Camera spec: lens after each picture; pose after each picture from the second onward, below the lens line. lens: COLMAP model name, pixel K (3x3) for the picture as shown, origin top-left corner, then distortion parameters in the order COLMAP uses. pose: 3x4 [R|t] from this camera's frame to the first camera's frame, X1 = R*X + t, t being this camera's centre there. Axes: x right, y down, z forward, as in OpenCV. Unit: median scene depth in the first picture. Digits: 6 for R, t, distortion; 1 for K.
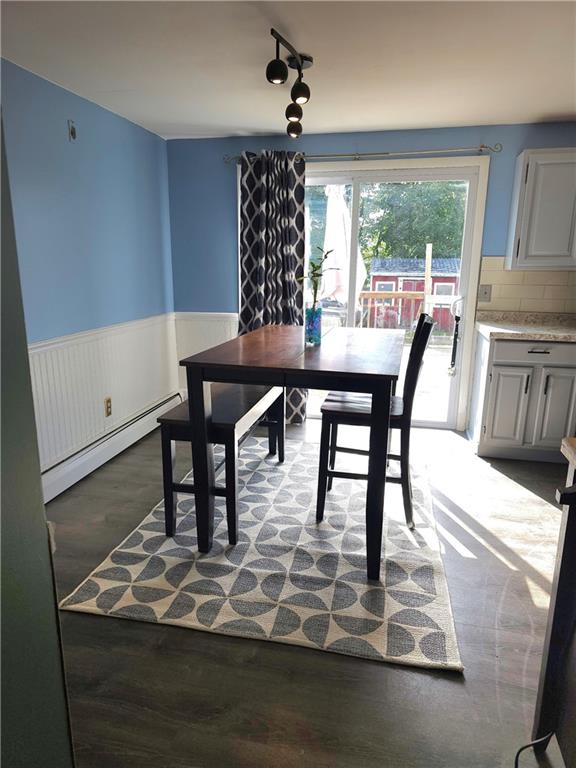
lens RADIAL K [[513.2, 0, 285.7], [0, 513.2, 385.2], [0, 0, 1]] dist [0.021861, -0.002580]
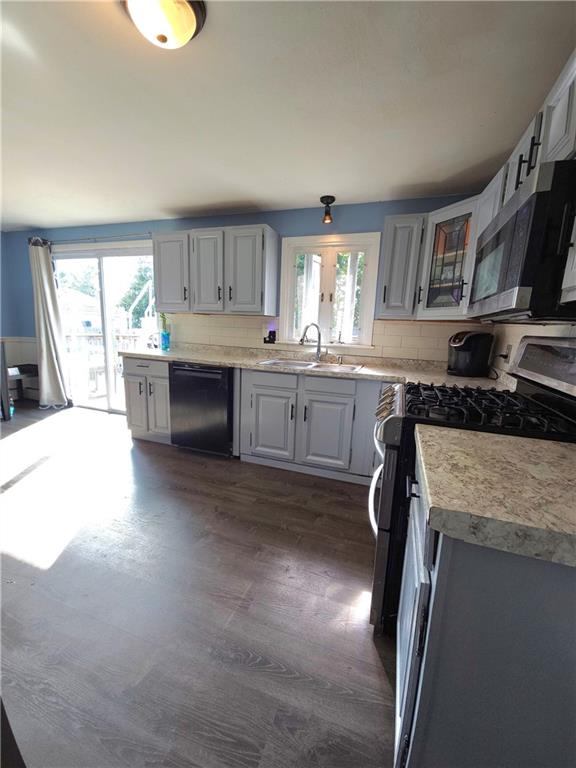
lens RADIAL K [[315.2, 0, 285.7], [0, 315.2, 386.2], [0, 0, 1]] dist [0.000664, -0.000306]
pose [[0.991132, 0.062444, -0.117298, 0.985428], [-0.068929, 0.996262, -0.052073, 0.011324], [0.113608, 0.059696, 0.991731, 0.160521]]
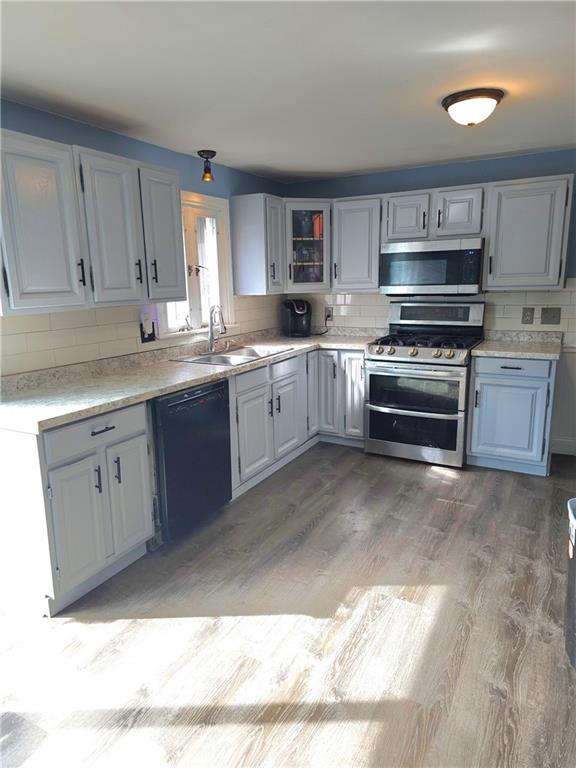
lens RADIAL K [[513.2, 0, 282.7], [0, 513.2, 387.1], [0, 0, 1]] dist [0.021861, -0.002580]
pose [[0.280834, -0.210936, 0.936290, -0.072478], [0.250274, 0.957892, 0.140735, -0.153395], [-0.926550, 0.194806, 0.321800, 0.534195]]
